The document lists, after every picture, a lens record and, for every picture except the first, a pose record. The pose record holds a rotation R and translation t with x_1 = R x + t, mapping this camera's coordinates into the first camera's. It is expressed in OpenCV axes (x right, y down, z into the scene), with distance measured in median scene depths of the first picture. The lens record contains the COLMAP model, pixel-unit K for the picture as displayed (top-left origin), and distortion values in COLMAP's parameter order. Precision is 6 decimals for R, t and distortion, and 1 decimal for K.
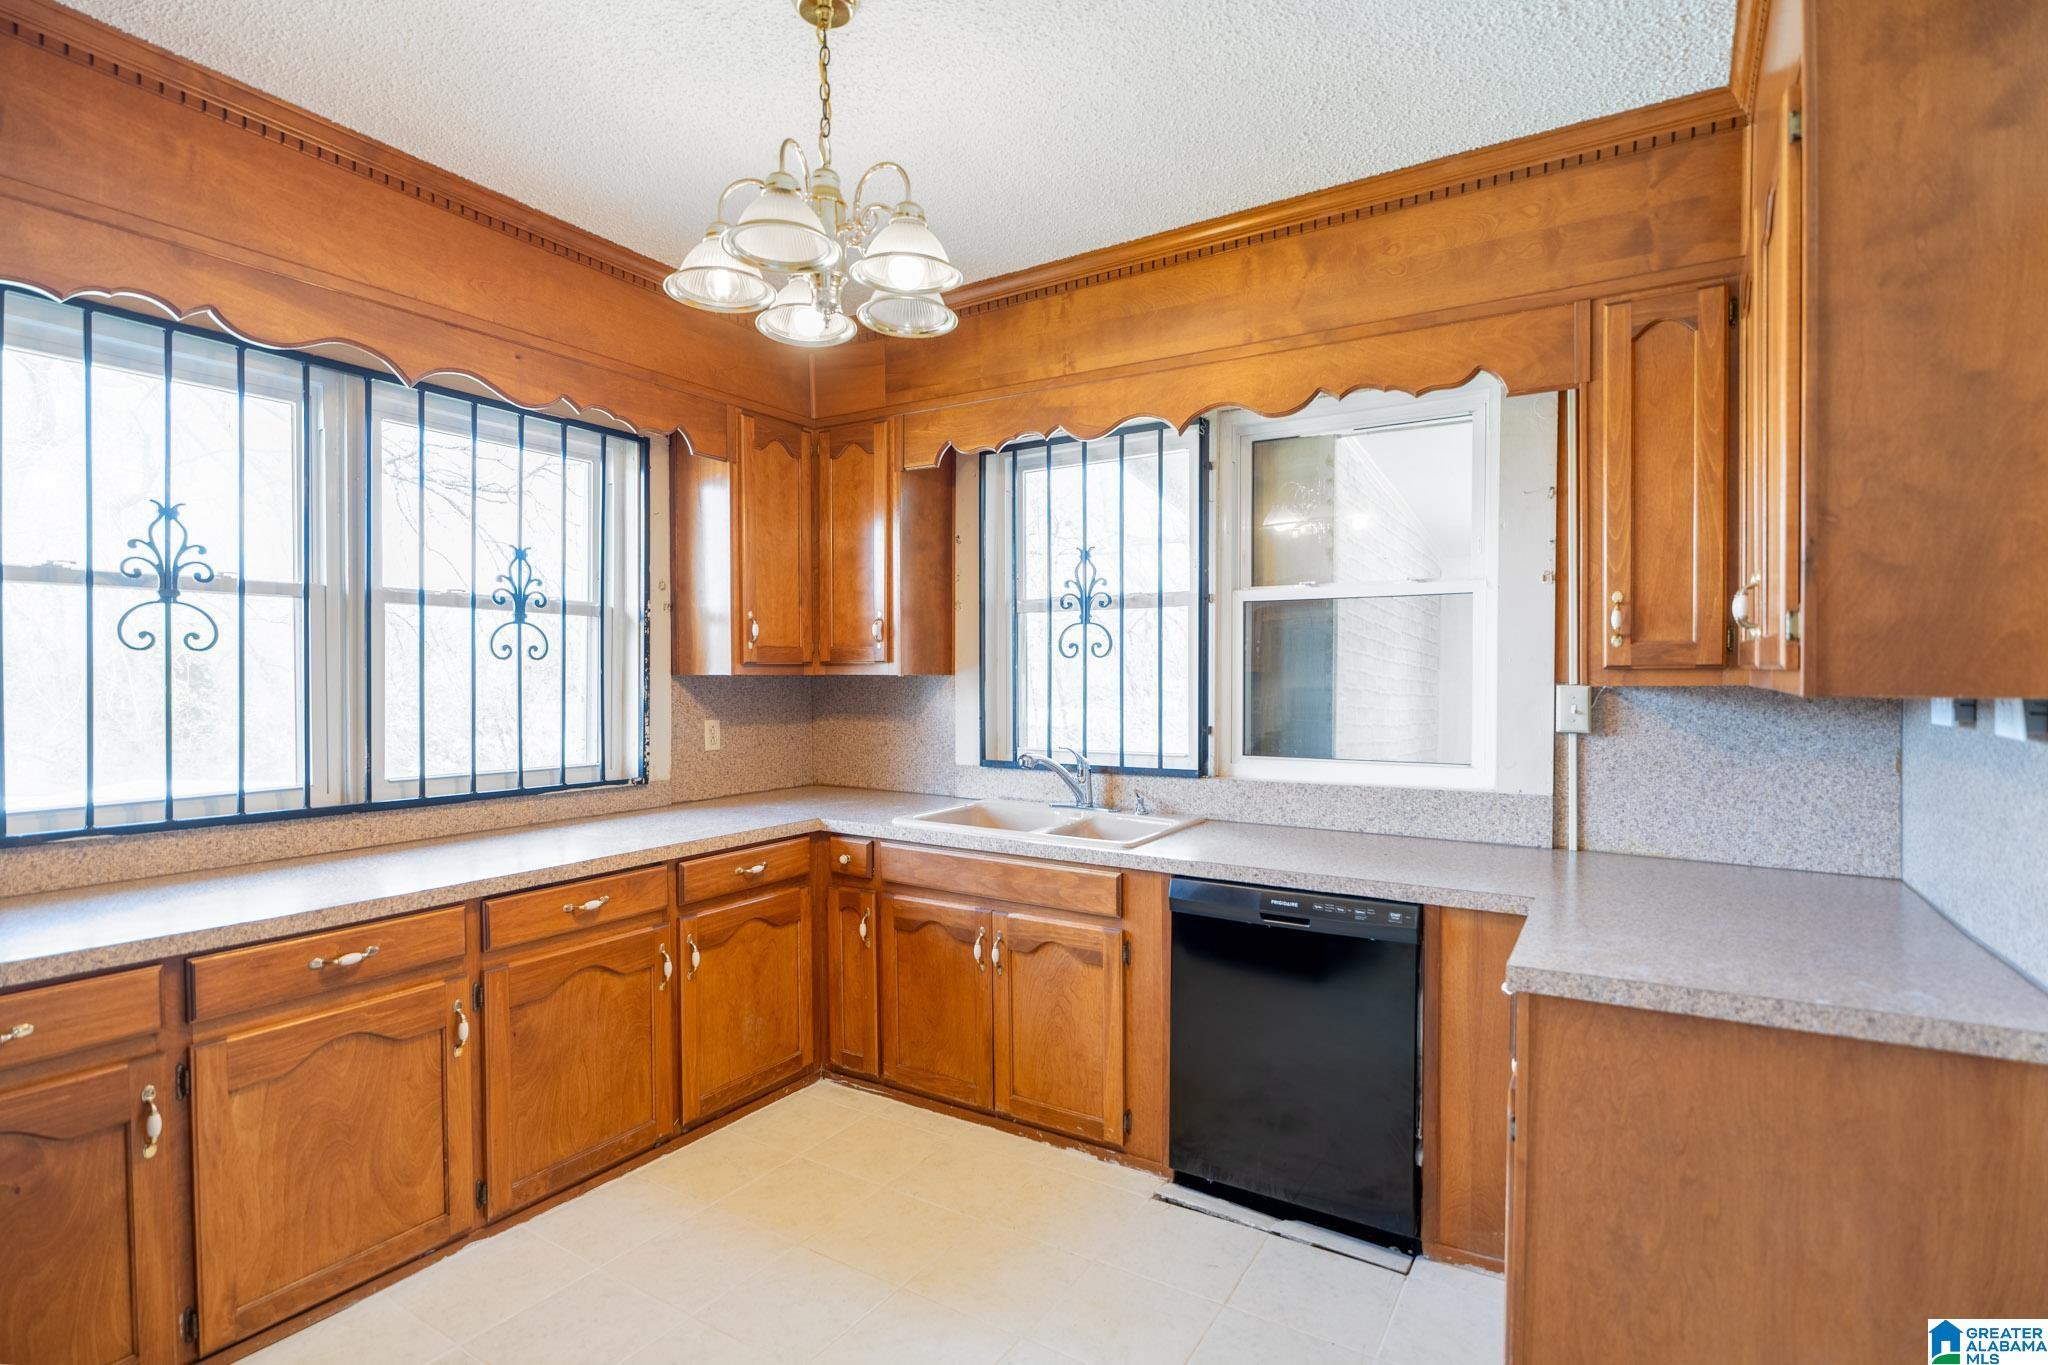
lens RADIAL K [[1021.6, 0, 1026.8], [0, 1021.6, 685.8], [0, 0, 1]] dist [-0.007678, 0.001275]
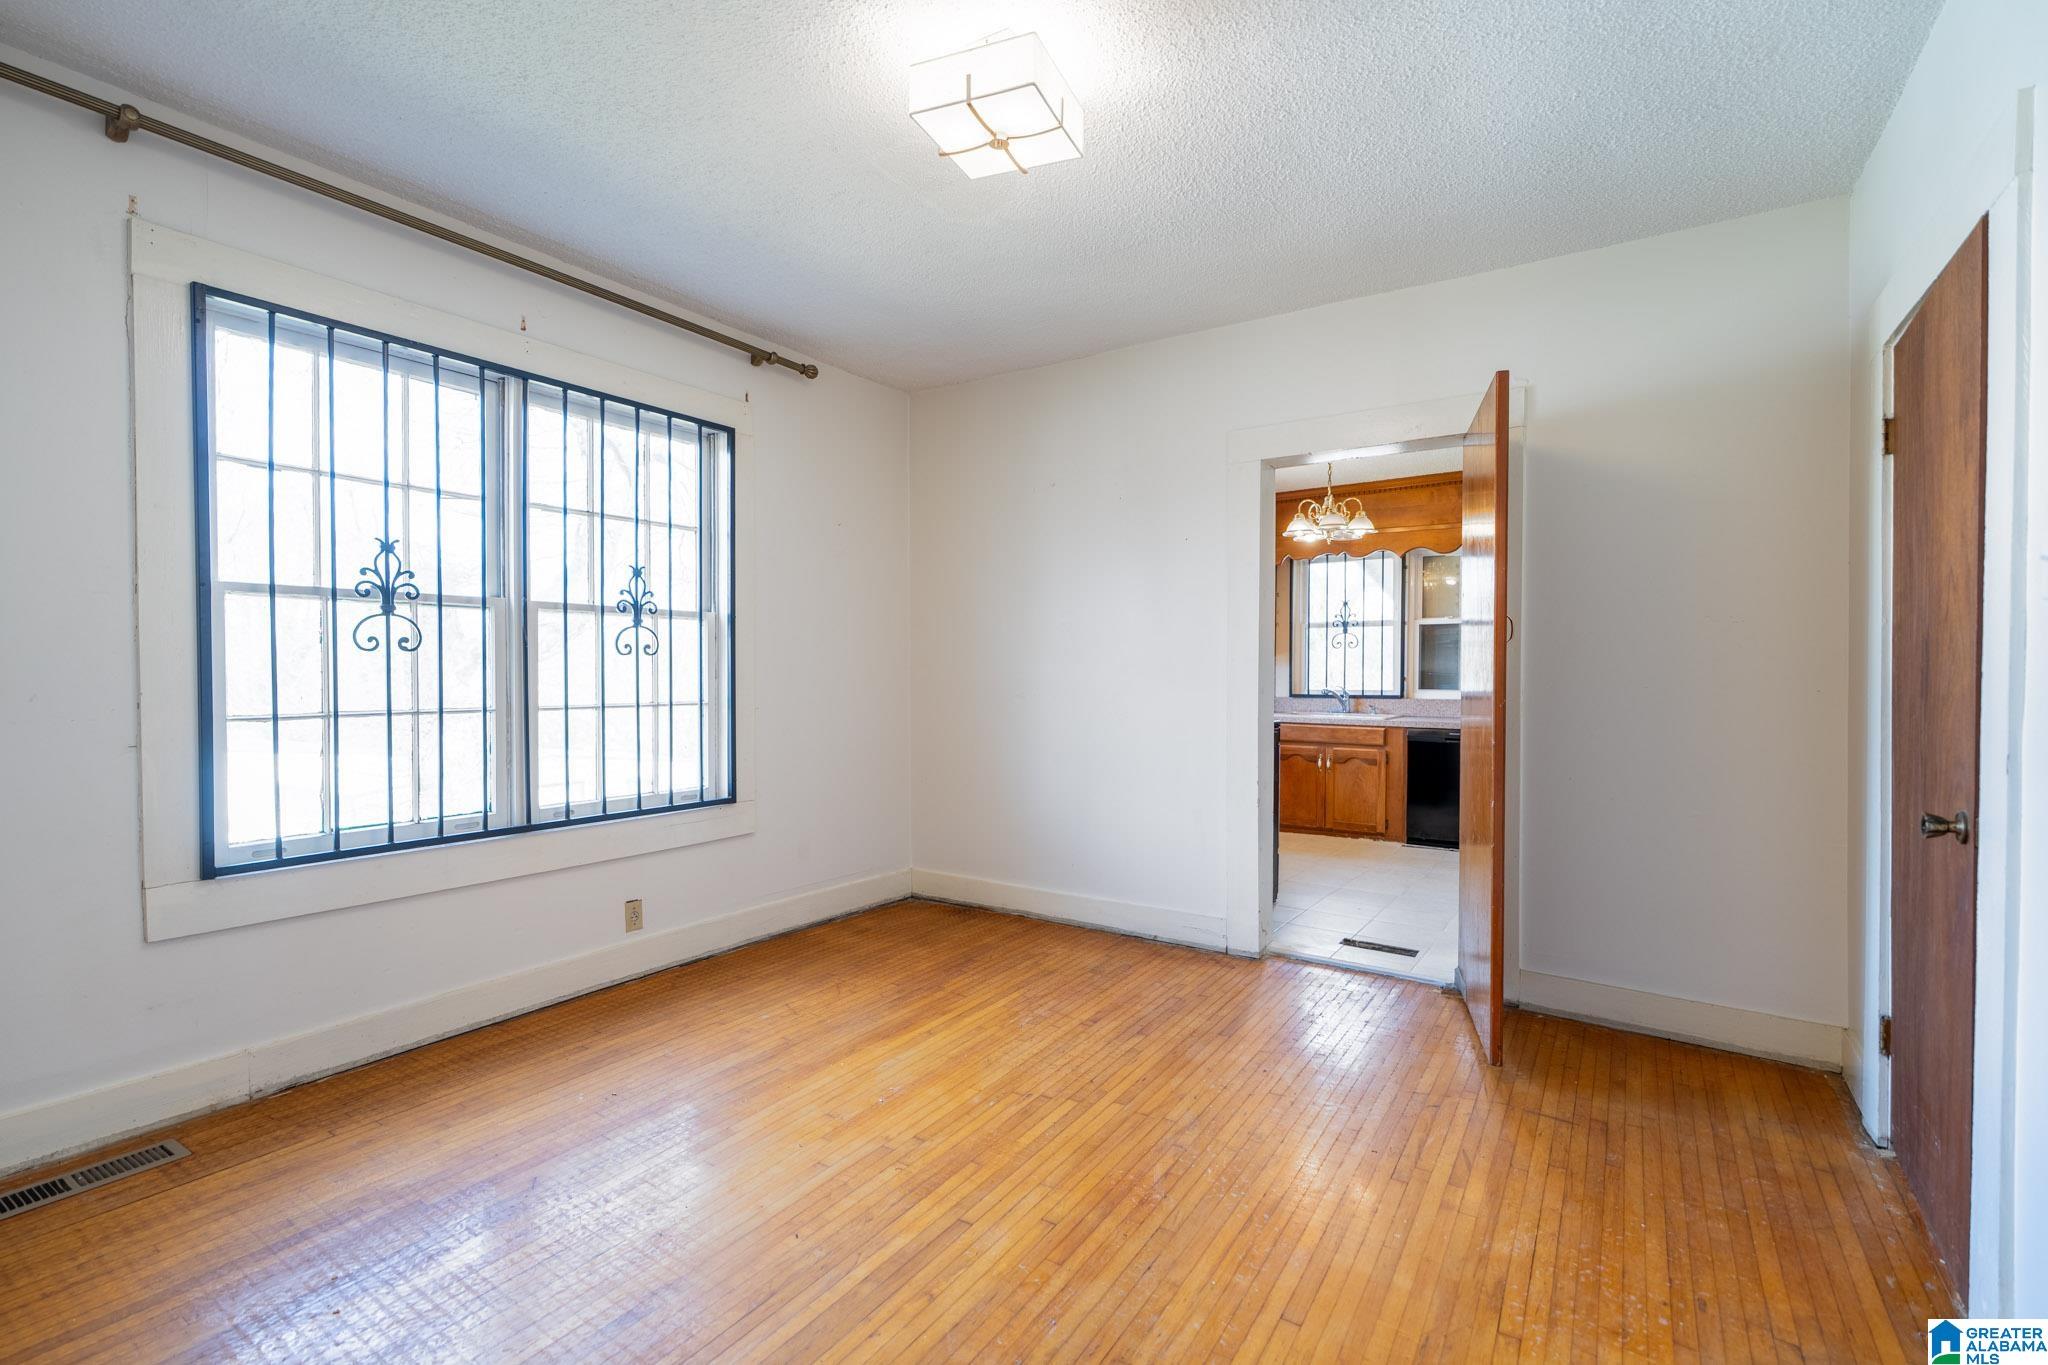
lens RADIAL K [[917.4, 0, 1003.7], [0, 917.4, 678.9], [0, 0, 1]] dist [-0.015669, -0.000016]
pose [[0.997314, -0.001317, -0.073237, -0.636767], [0.001133, 0.999996, -0.002563, 0.052180], [0.073240, 0.002474, 0.997311, -1.271728]]
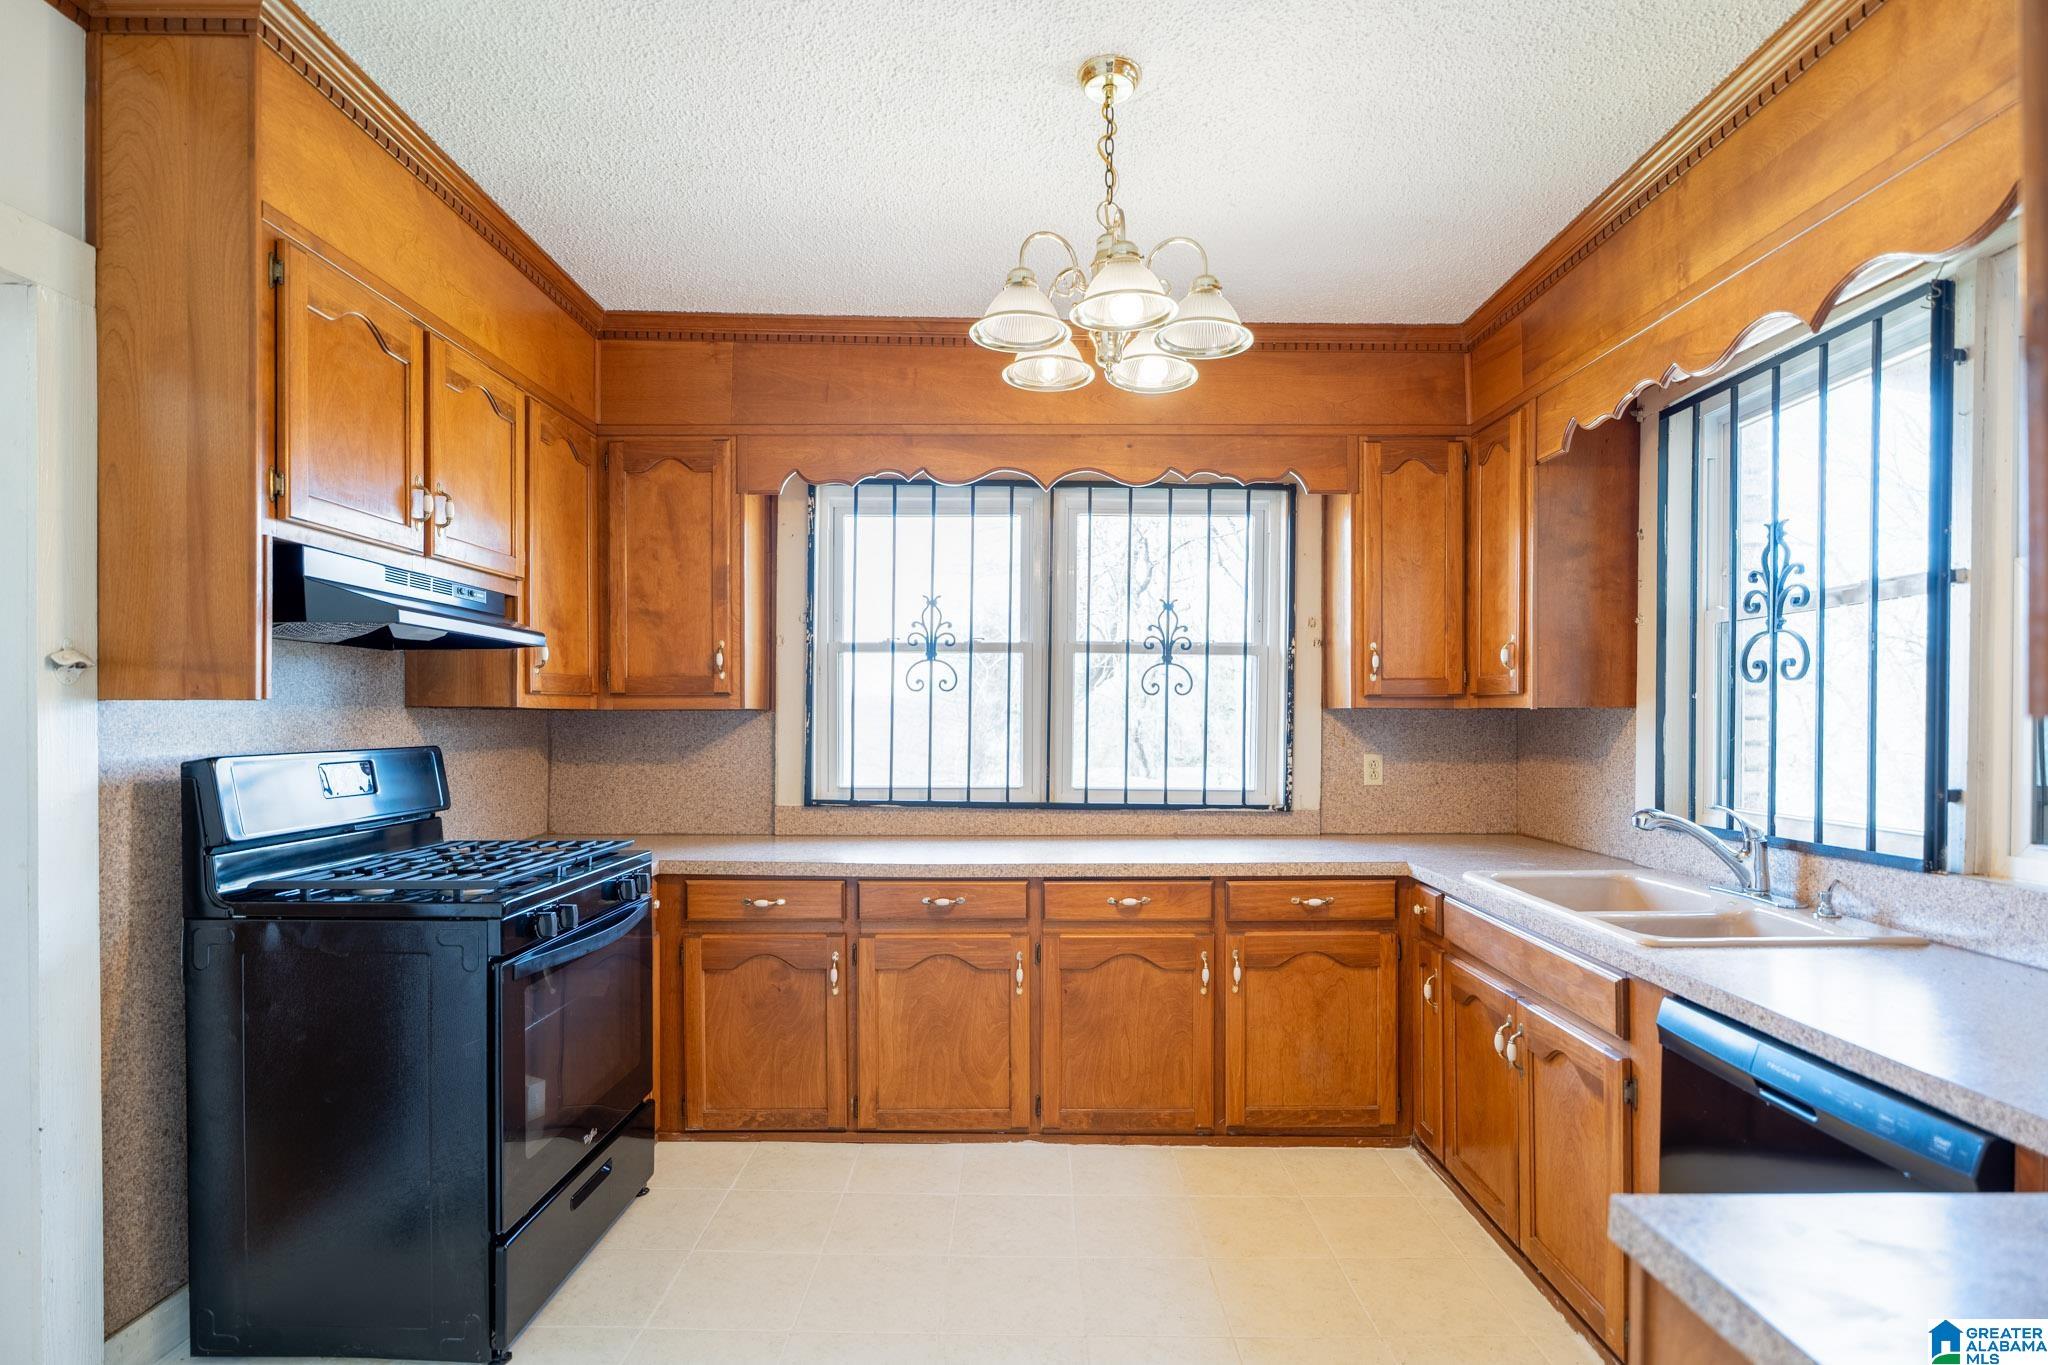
lens RADIAL K [[1021.6, 0, 998.8], [0, 1021.6, 720.2], [0, 0, 1]] dist [-0.007678, 0.001275]
pose [[0.508705, 0.005635, -0.860923, 0.434139], [-0.013186, 0.999912, -0.001246, 0.007617], [0.860840, 0.011986, 0.508735, 0.227574]]
